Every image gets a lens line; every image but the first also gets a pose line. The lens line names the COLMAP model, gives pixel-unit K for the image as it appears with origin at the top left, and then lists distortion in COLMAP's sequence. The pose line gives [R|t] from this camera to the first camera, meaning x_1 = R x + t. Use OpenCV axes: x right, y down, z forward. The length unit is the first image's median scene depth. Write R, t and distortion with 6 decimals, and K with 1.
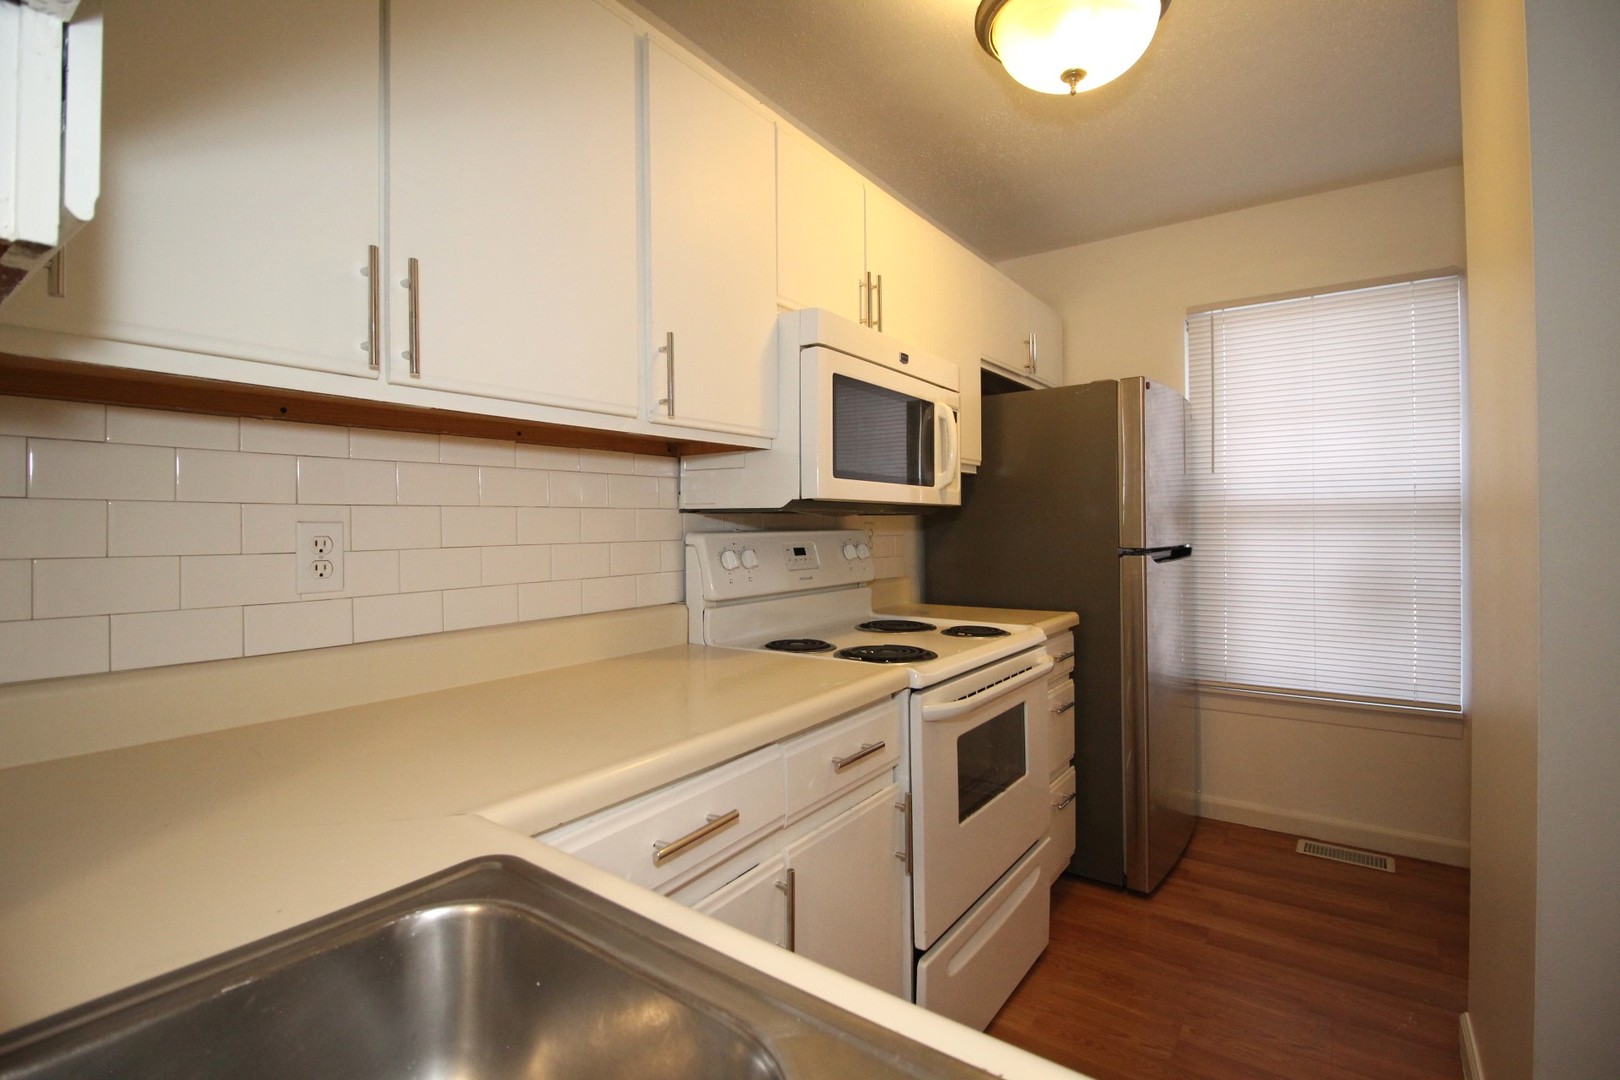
lens RADIAL K [[752.1, 0, 809.1], [0, 752.1, 523.7], [0, 0, 1]] dist [-0.000518, -0.013852]
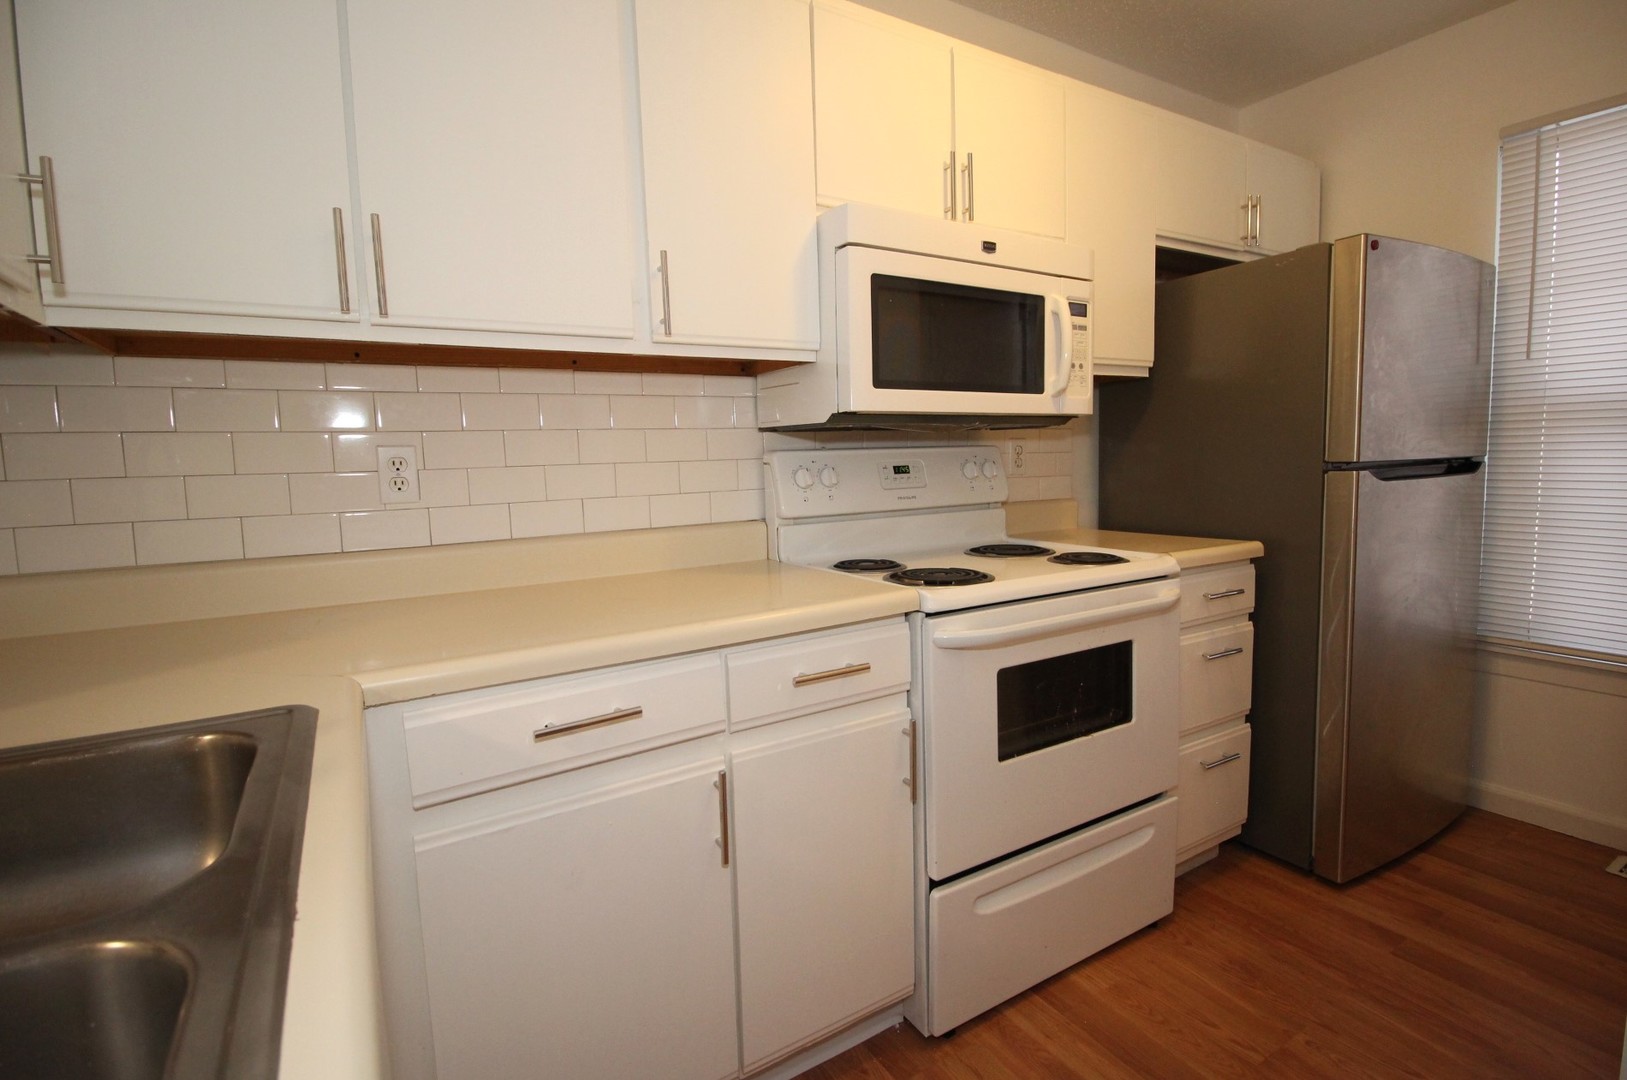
lens RADIAL K [[761.3, 0, 822.1], [0, 761.3, 533.2], [0, 0, 1]] dist [-0.001588, -0.010645]
pose [[0.921778, 0.020353, -0.387183, 0.302495], [0.021393, 0.994430, 0.103204, 0.017030], [0.387127, -0.103414, 0.916209, 0.074988]]
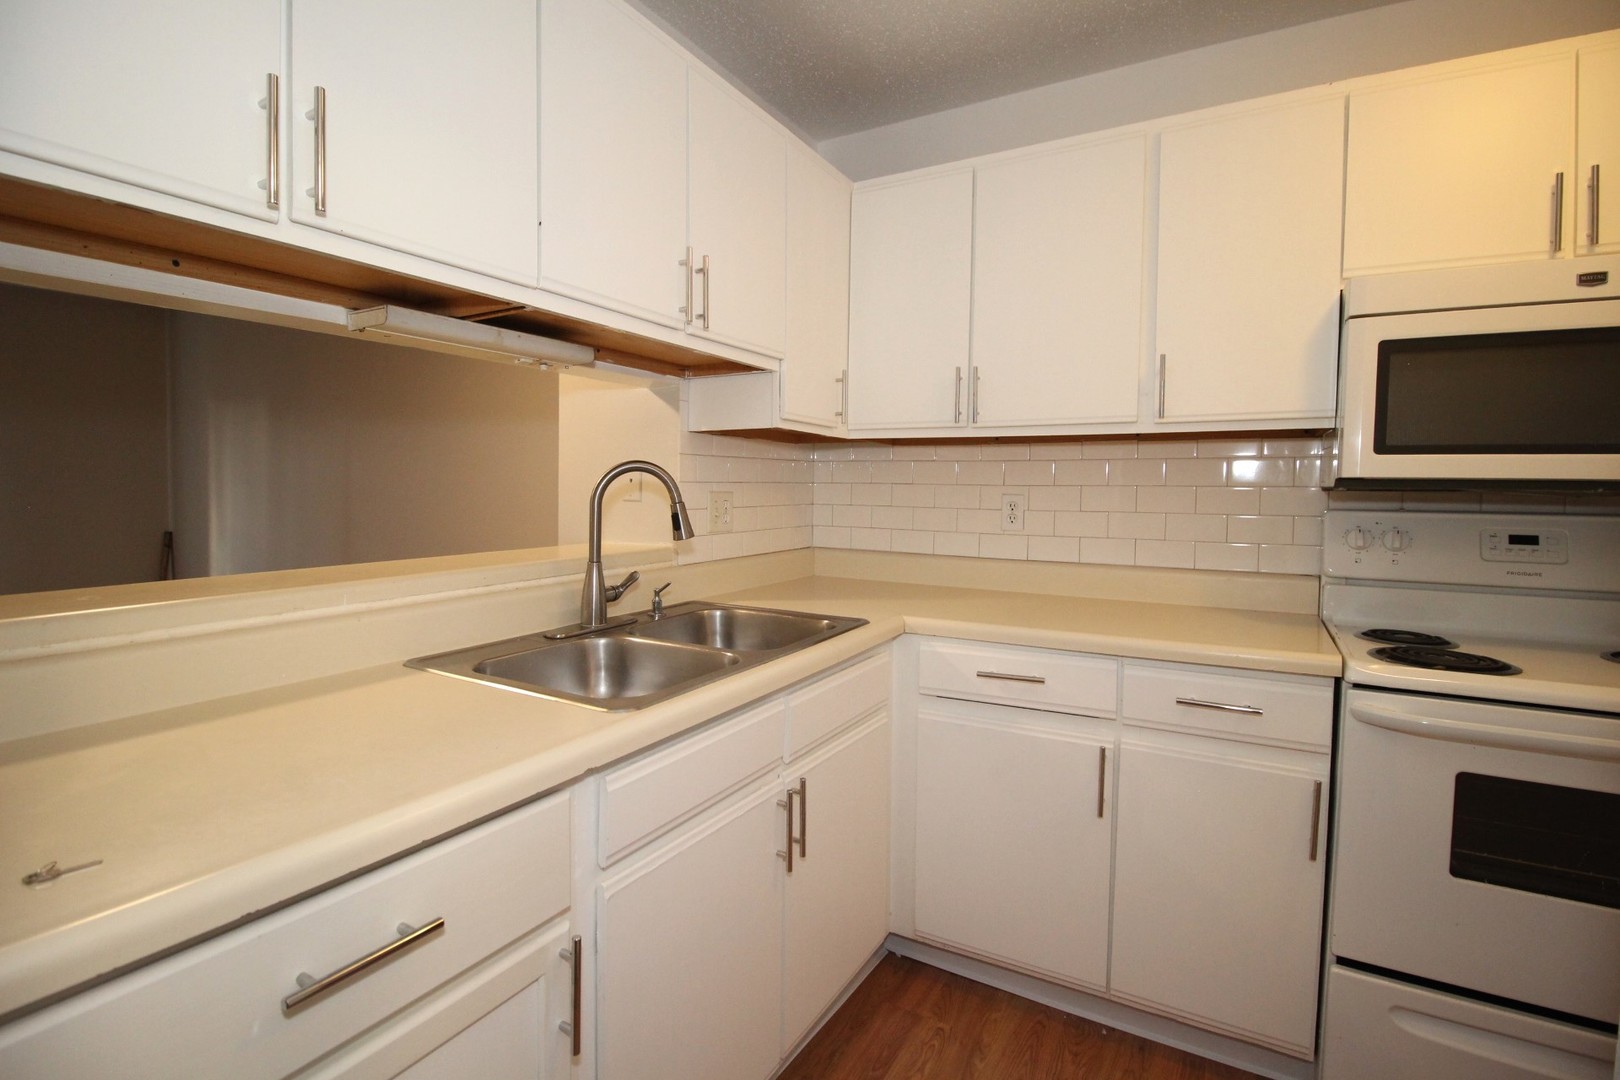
lens RADIAL K [[752.1, 0, 809.1], [0, 752.1, 523.7], [0, 0, 1]] dist [-0.000518, -0.013852]
pose [[0.096665, 0.053019, -0.993904, 0.778800], [-0.013035, 0.998562, 0.052000, -0.012739], [0.995232, 0.007929, 0.097217, 0.188495]]
